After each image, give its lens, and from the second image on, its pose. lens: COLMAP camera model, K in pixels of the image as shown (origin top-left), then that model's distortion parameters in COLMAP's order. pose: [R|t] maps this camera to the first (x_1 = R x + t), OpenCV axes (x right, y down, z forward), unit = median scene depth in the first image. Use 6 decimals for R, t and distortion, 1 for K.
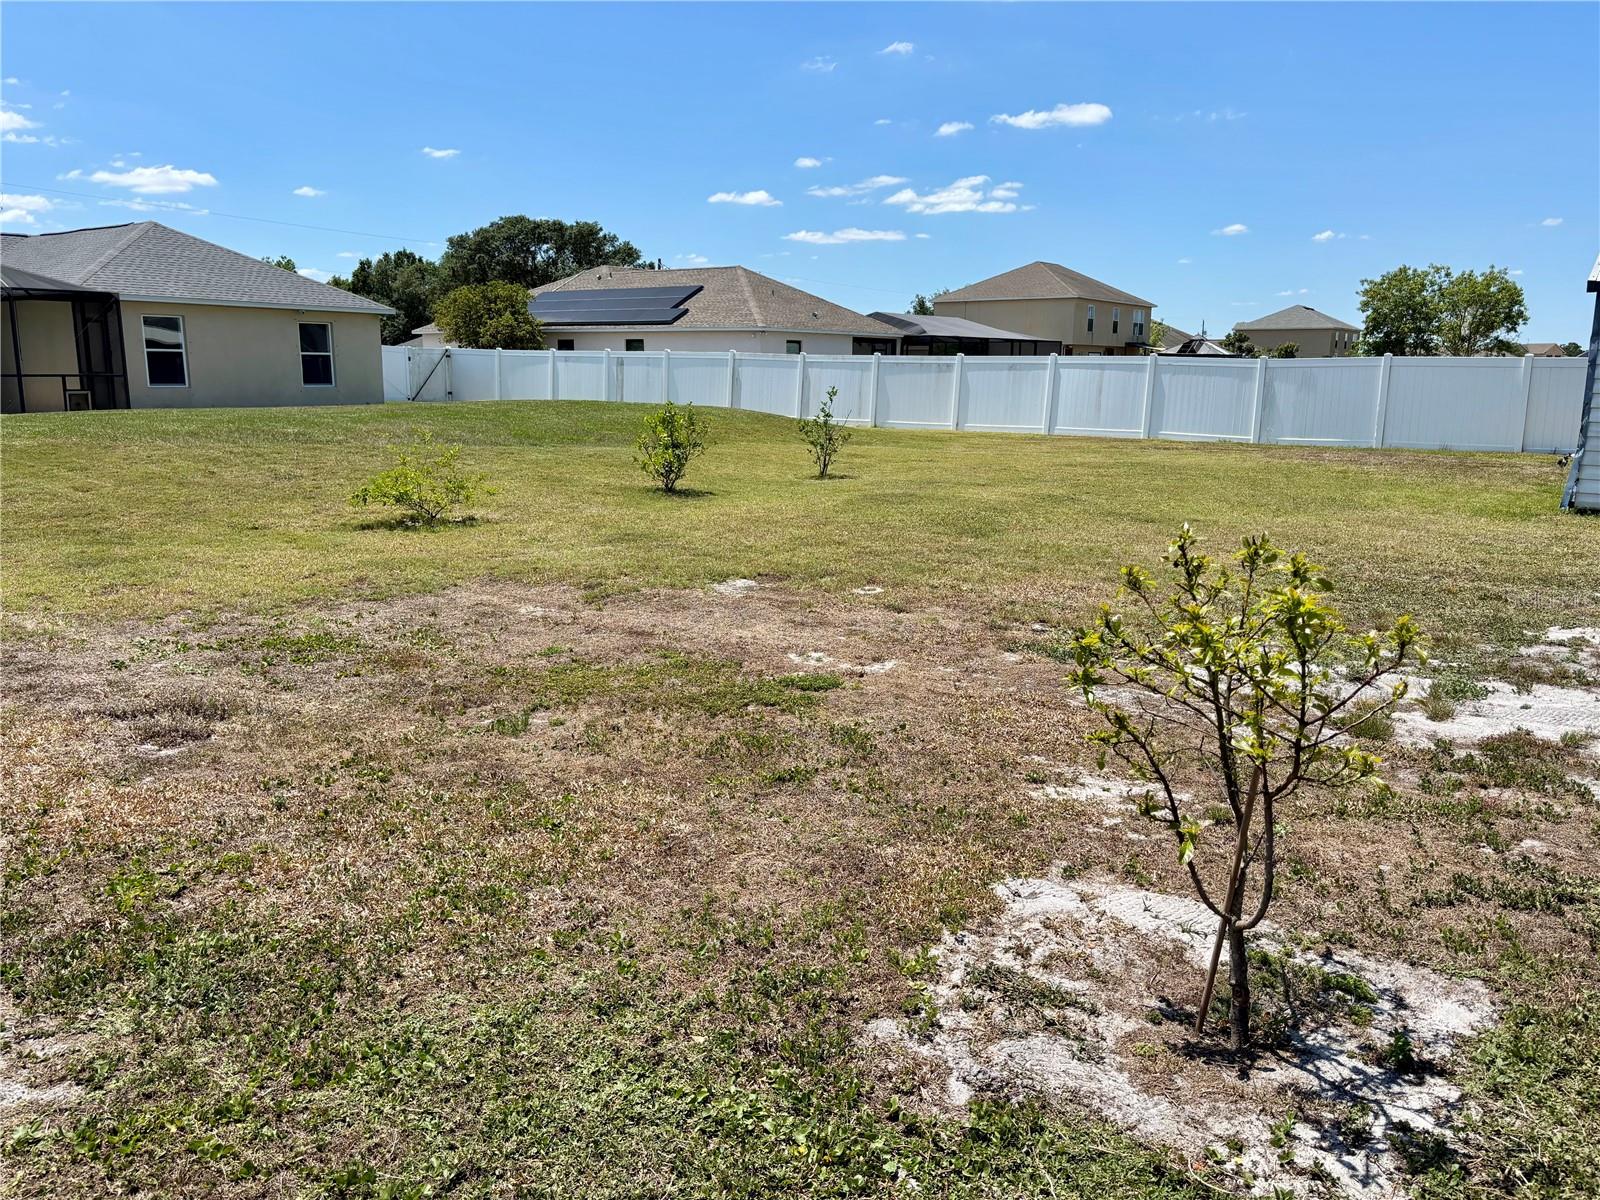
lens RADIAL K [[1210.4, 0, 800.0], [0, 1210.4, 600.0], [0, 0, 1]] dist [0.047598, -0.060593]
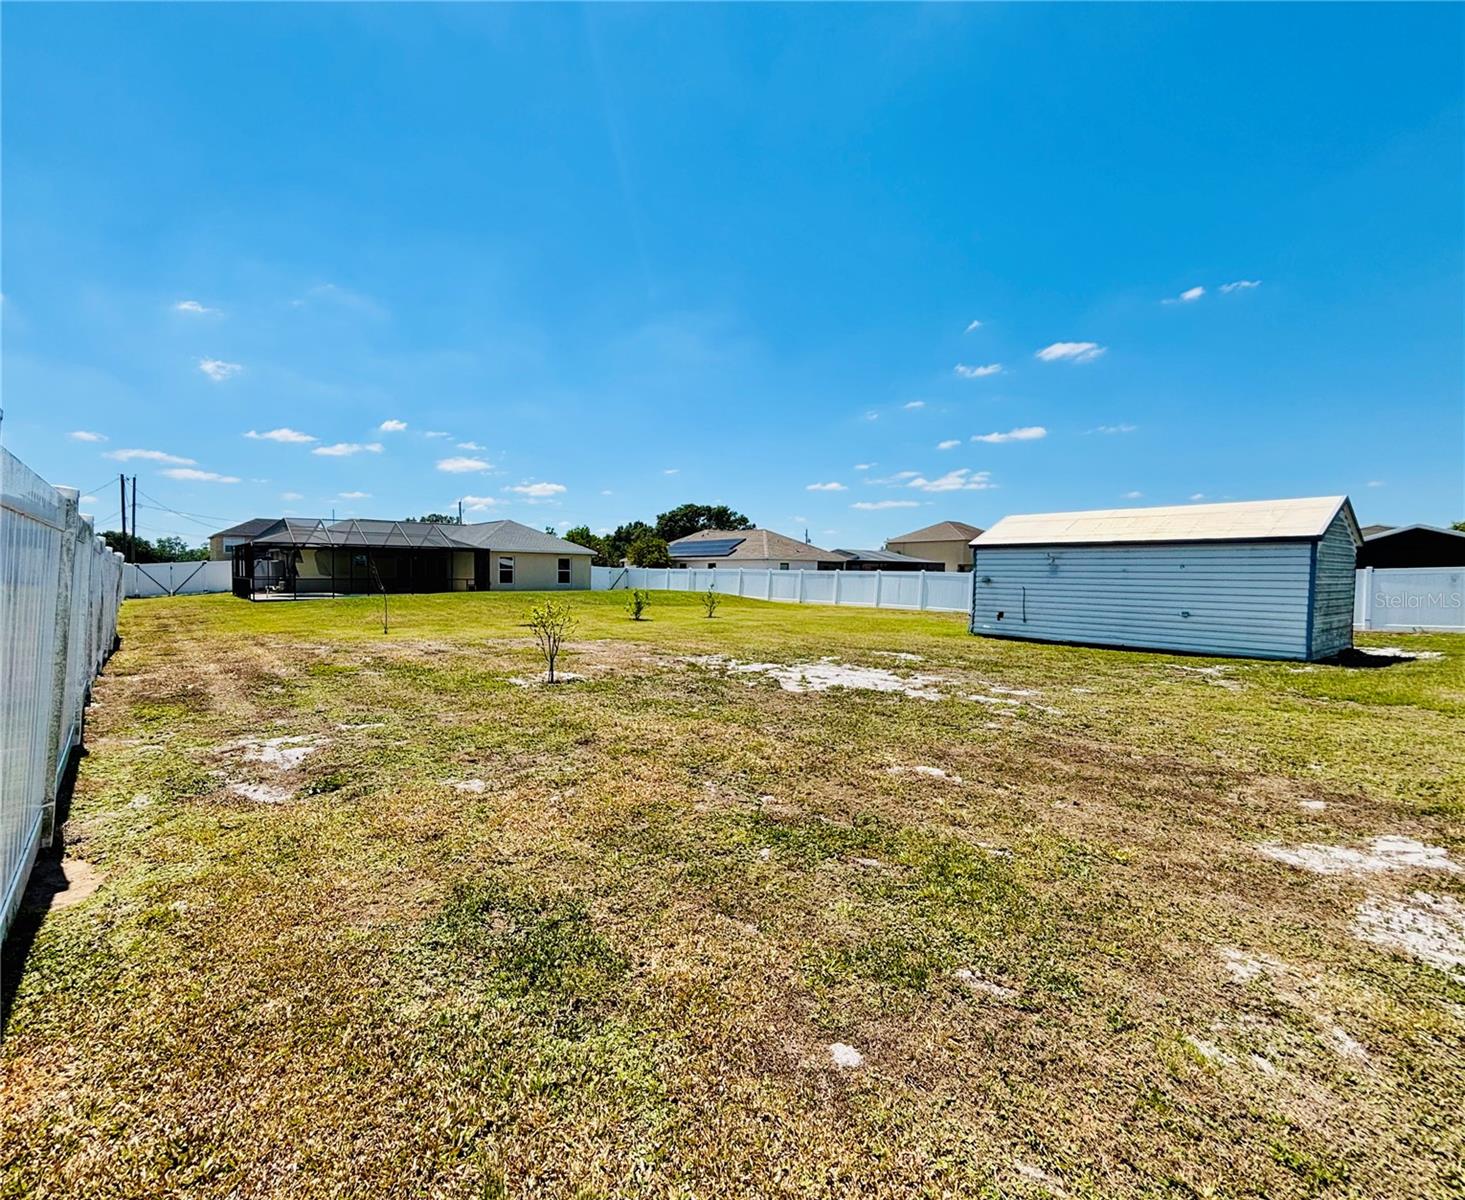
lens RADIAL K [[838.8, 0, 732.5], [0, 838.8, 600.0], [0, 0, 1]] dist [0.040286, -0.000184]
pose [[0.958303, 0.009537, -0.285594, 0.240439], [-0.055231, 0.986778, -0.152375, 0.055710], [0.280365, 0.161795, 0.946159, -0.290613]]
